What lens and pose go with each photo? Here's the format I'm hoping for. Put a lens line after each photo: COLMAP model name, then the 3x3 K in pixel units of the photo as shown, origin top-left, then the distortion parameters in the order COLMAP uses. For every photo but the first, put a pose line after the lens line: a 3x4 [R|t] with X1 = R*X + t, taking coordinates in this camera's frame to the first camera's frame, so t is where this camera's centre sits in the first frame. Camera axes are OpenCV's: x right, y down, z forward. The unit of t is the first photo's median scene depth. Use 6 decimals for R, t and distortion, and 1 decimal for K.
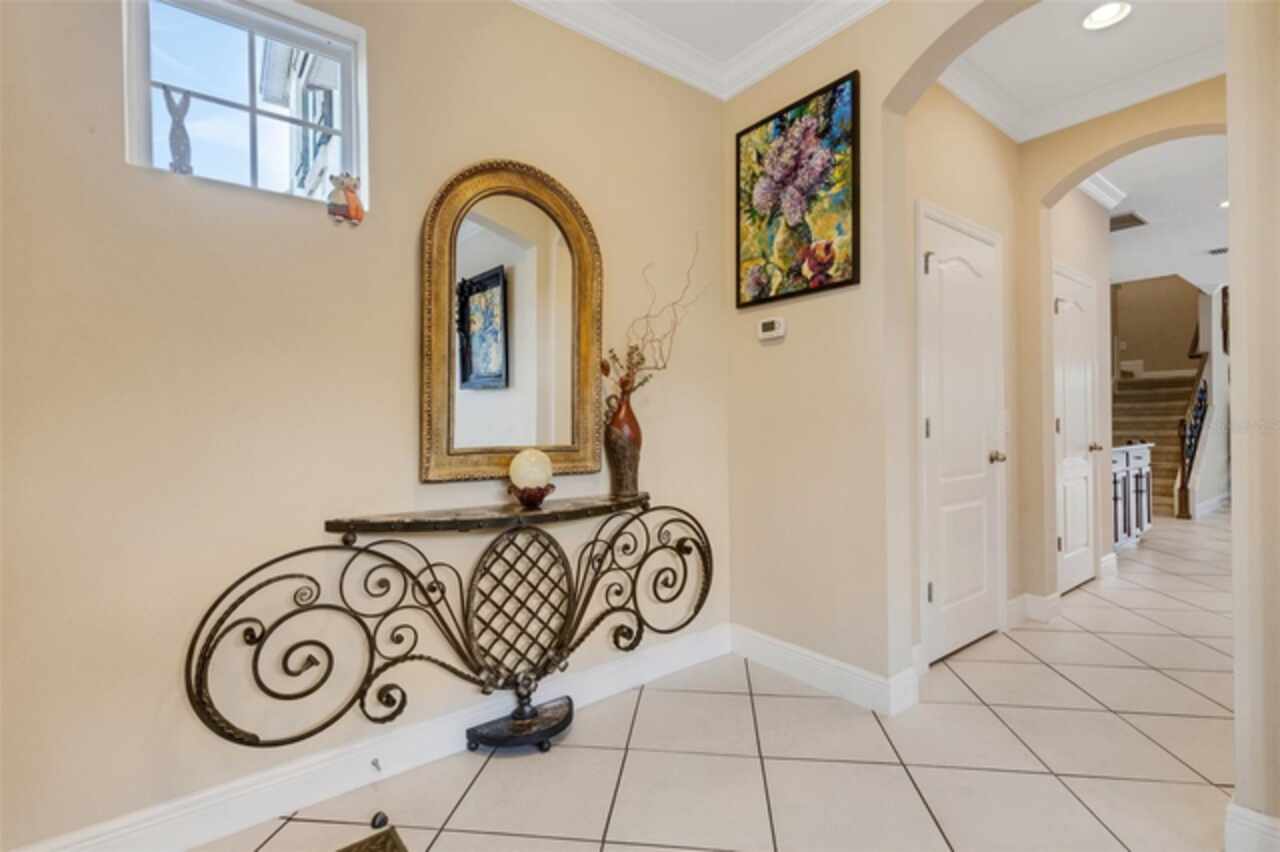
lens RADIAL K [[602.5, 0, 640.0], [0, 602.5, 426.0], [0, 0, 1]] dist [0.003300, 0.000250]
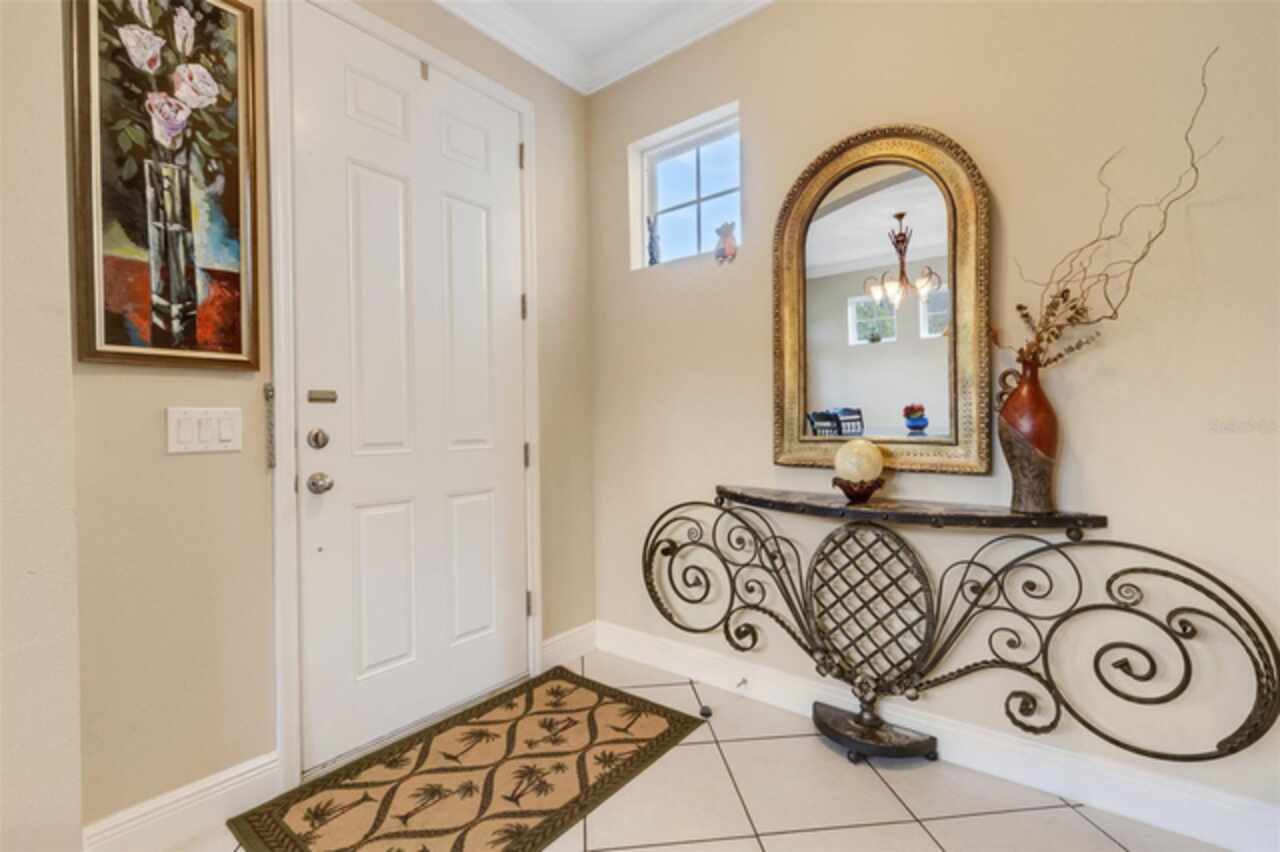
lens RADIAL K [[567.0, 0, 640.0], [0, 567.0, 426.0], [0, 0, 1]] dist [-0.003049, -0.000293]
pose [[0.221429, 0.020309, -0.974965, 0.605810], [0.013309, 0.999627, 0.023846, -0.009166], [0.975086, -0.018256, 0.221076, 0.482531]]
